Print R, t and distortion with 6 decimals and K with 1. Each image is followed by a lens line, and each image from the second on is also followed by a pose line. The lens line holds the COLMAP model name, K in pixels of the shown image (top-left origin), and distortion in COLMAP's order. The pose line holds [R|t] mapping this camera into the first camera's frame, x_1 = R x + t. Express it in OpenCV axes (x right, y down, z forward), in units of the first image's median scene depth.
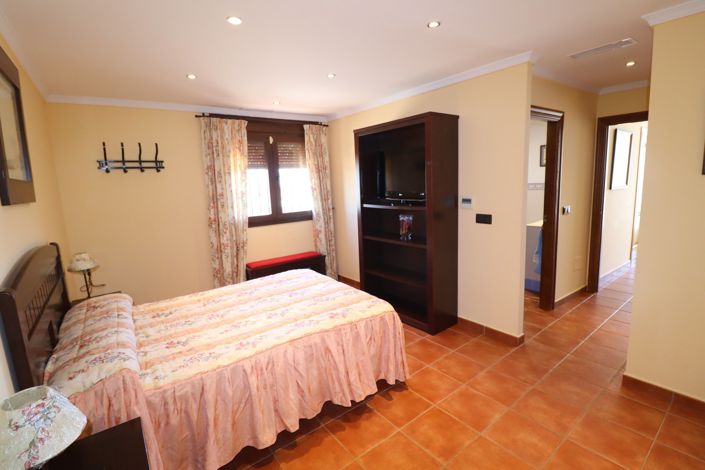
lens RADIAL K [[327.4, 0, 353.7], [0, 327.4, 232.0], [0, 0, 1]] dist [-0.002903, -0.003121]
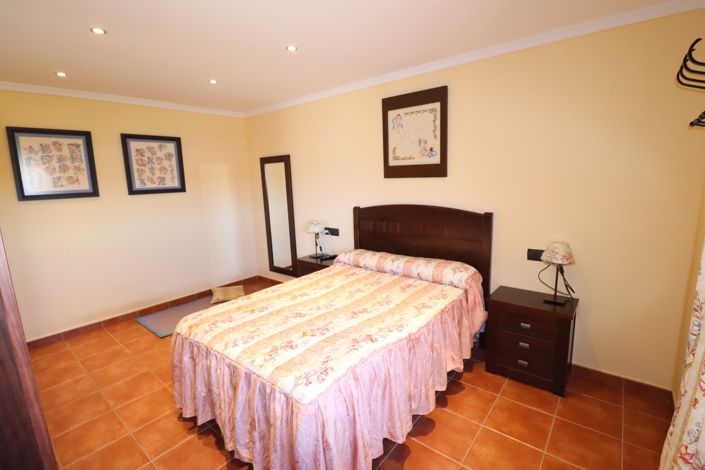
lens RADIAL K [[327.4, 0, 358.1], [0, 327.4, 235.9], [0, 0, 1]] dist [-0.002903, -0.003121]
pose [[-0.969344, 0.119517, -0.214682, -0.138596], [0.039752, 0.938499, 0.342987, -0.202558], [0.242472, 0.323939, -0.914479, 1.298723]]
